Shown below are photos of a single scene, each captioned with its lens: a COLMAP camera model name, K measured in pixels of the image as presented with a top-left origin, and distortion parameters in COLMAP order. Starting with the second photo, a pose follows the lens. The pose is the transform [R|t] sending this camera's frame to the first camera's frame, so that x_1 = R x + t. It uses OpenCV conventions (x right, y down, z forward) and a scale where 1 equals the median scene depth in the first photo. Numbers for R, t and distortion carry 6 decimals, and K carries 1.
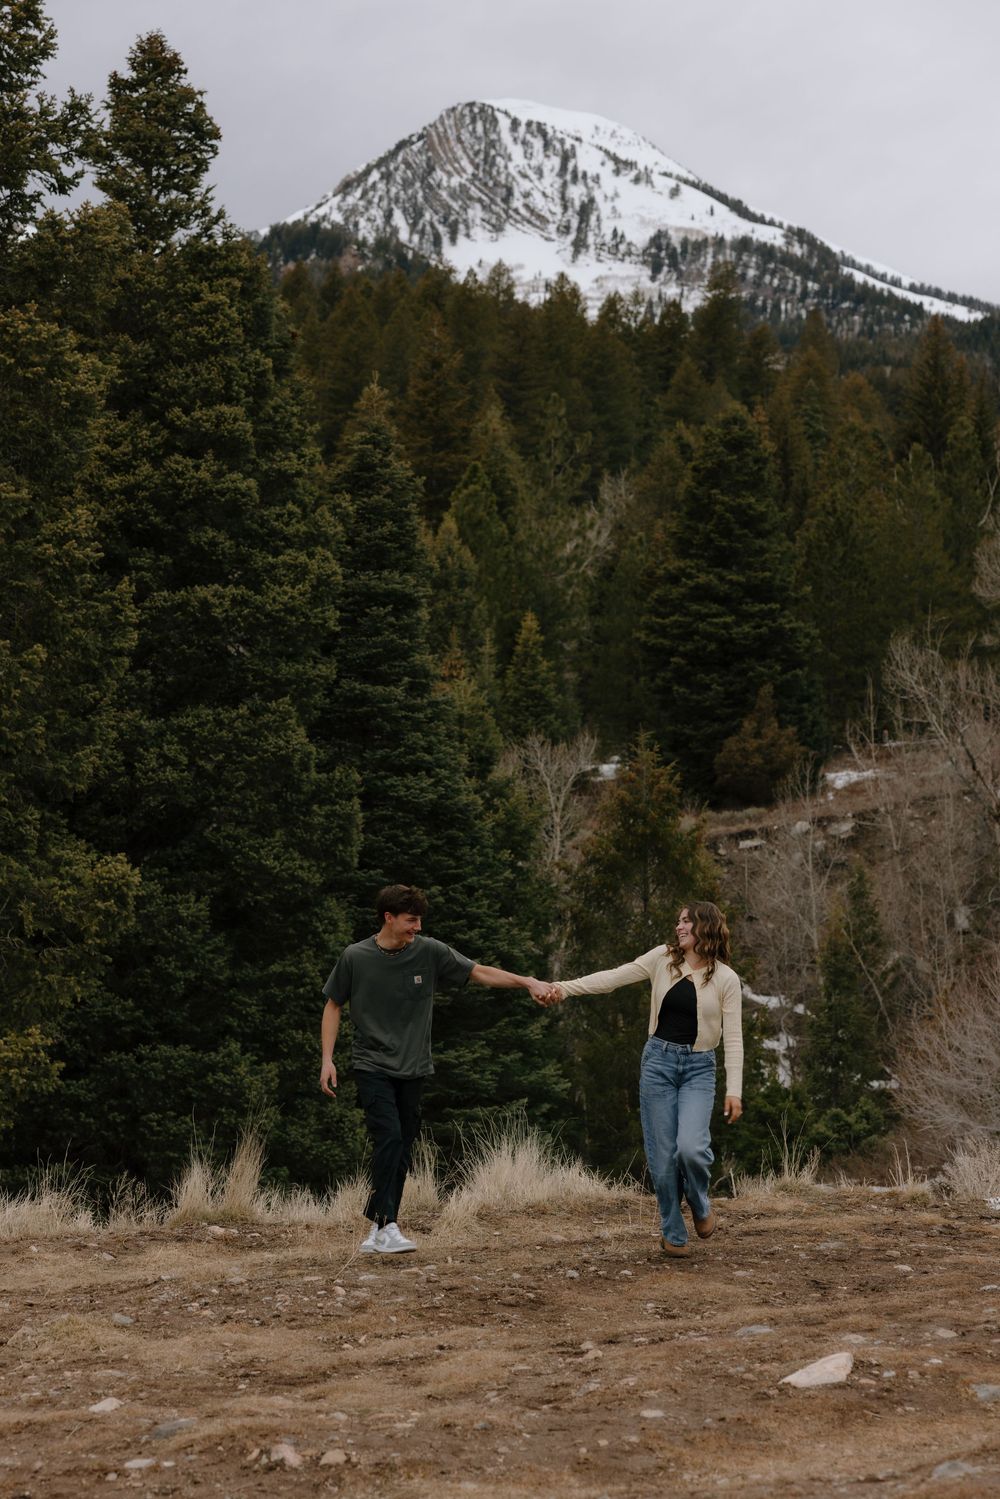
lens RADIAL K [[2747.0, 0, 486.7], [0, 2747.0, 746.6], [0, 0, 1]] dist [0.034538, 0.000000]
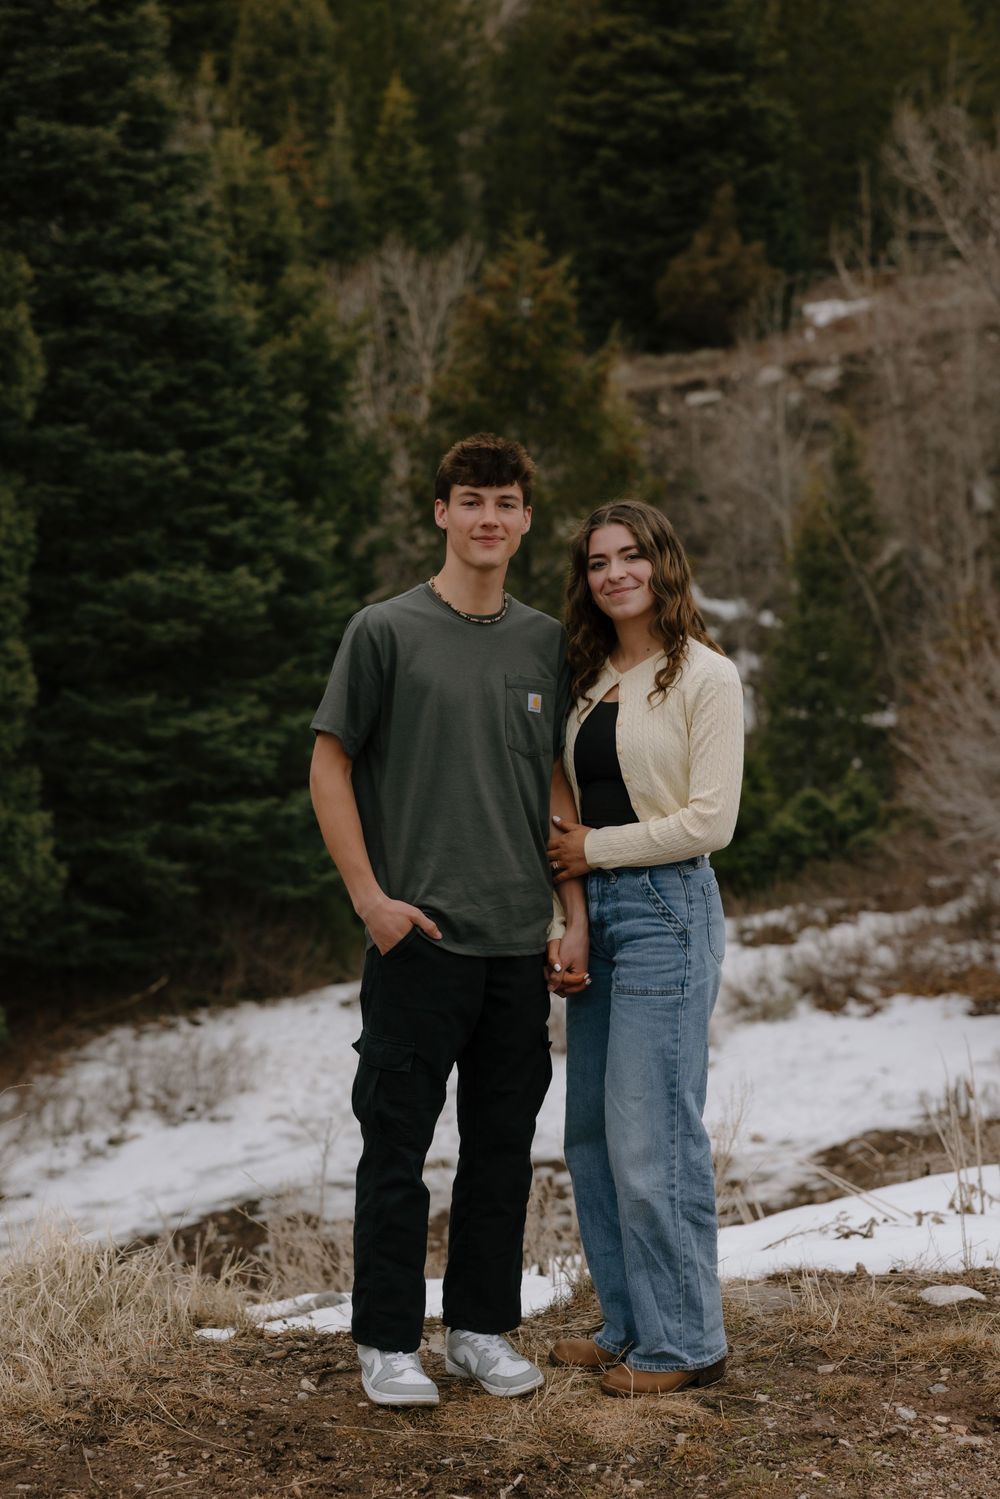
lens RADIAL K [[2916.1, 0, 513.3], [0, 2916.1, 708.2], [0, 0, 1]] dist [0.016462, 0.000000]
pose [[0.999722, -0.010255, 0.021236, 0.043044], [0.007339, 0.991080, 0.133065, 0.020678], [-0.022411, -0.132872, 0.990880, 0.326308]]
